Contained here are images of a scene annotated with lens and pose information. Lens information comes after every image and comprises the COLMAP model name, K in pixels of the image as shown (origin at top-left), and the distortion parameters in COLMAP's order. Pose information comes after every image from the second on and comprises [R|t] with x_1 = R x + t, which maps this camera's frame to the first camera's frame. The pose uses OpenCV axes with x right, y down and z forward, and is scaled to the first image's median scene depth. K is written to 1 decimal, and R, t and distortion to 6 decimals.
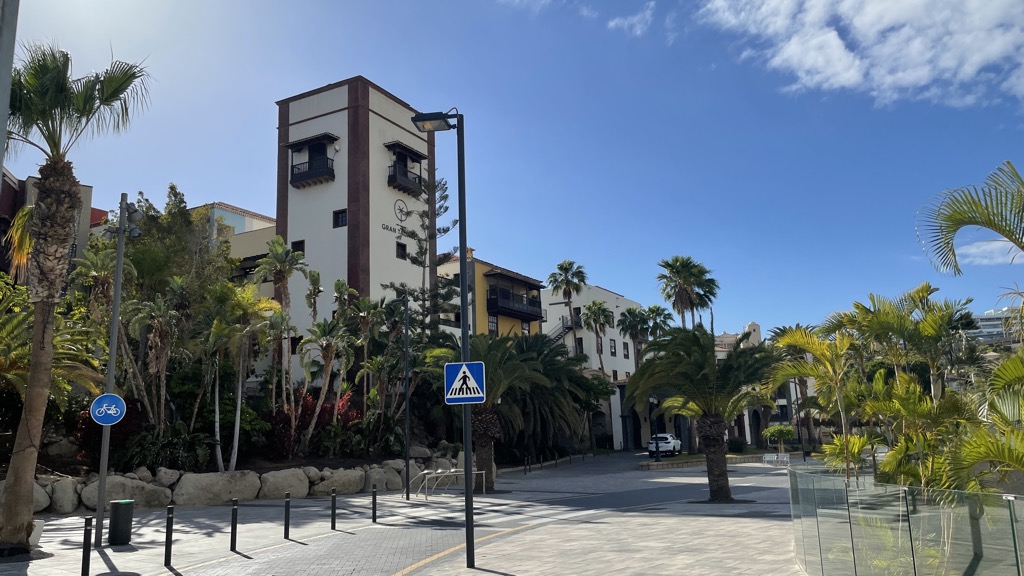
lens RADIAL K [[762.4, 0, 512.0], [0, 762.4, 288.0], [0, 0, 1]] dist [0.030900, -0.002722]
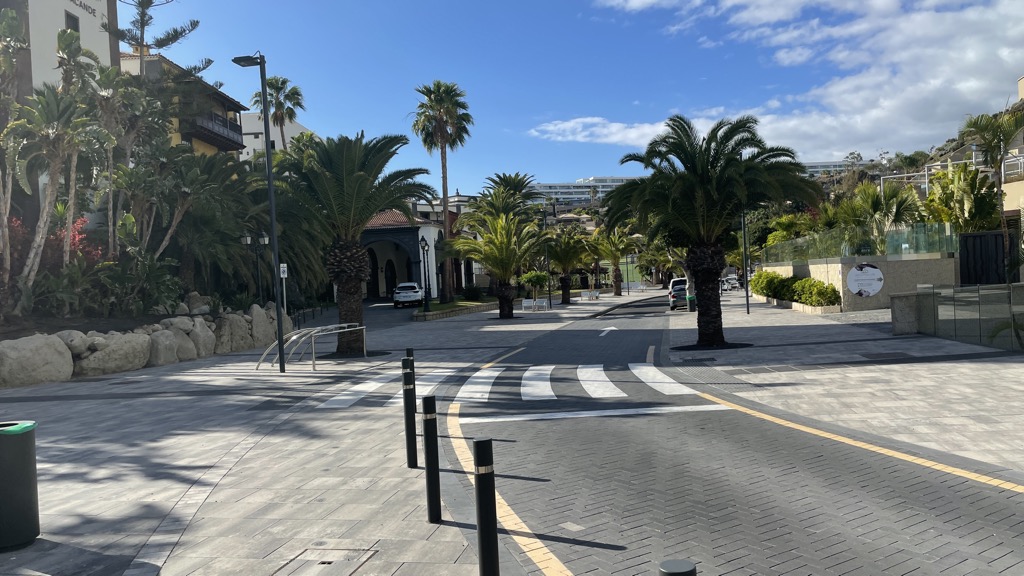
lens RADIAL K [[762.4, 0, 512.0], [0, 762.4, 288.0], [0, 0, 1]] dist [0.030900, -0.002722]
pose [[0.875959, -0.015934, 0.482122, -0.136260], [-0.073349, 0.983433, 0.165769, 0.039515], [-0.476776, -0.180570, 0.860279, 0.168916]]
